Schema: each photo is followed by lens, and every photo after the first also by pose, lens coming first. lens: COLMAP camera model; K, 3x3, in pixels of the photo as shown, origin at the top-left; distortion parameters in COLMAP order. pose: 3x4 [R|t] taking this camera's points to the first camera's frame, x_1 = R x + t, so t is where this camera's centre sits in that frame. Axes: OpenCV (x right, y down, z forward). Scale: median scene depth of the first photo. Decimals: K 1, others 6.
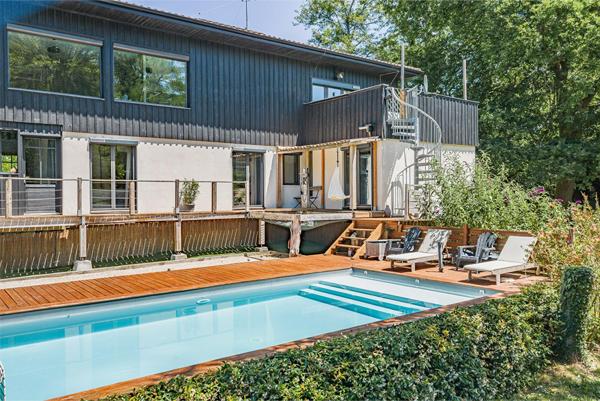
lens RADIAL K [[493.6, 0, 300.0], [0, 493.6, 200.5], [0, 0, 1]] dist [0.002272, -0.000497]
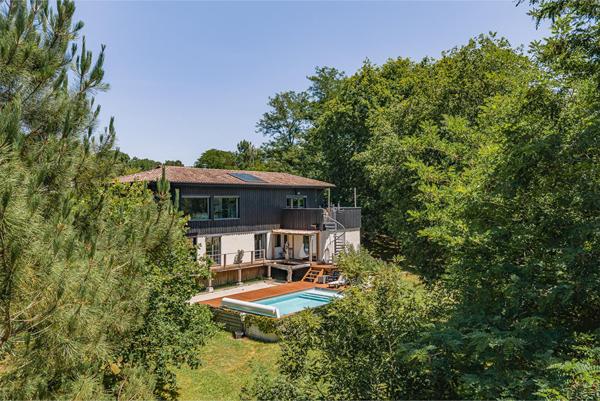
lens RADIAL K [[493.6, 0, 300.0], [0, 493.6, 200.5], [0, 0, 1]] dist [0.002272, -0.000497]
pose [[0.981934, -0.000771, 0.189224, -0.397792], [0.002788, 0.999942, -0.010394, -0.256087], [-0.189205, 0.010734, 0.981879, -1.368225]]
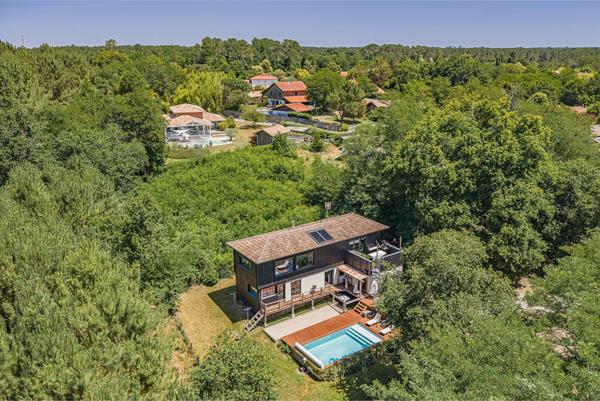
lens RADIAL K [[493.6, 0, 300.0], [0, 493.6, 200.5], [0, 0, 1]] dist [0.002272, -0.000497]
pose [[0.998783, 0.017392, -0.046146, -0.176861], [-0.003771, 0.959942, 0.280174, -1.654111], [0.049170, -0.279660, 0.958839, -2.276006]]
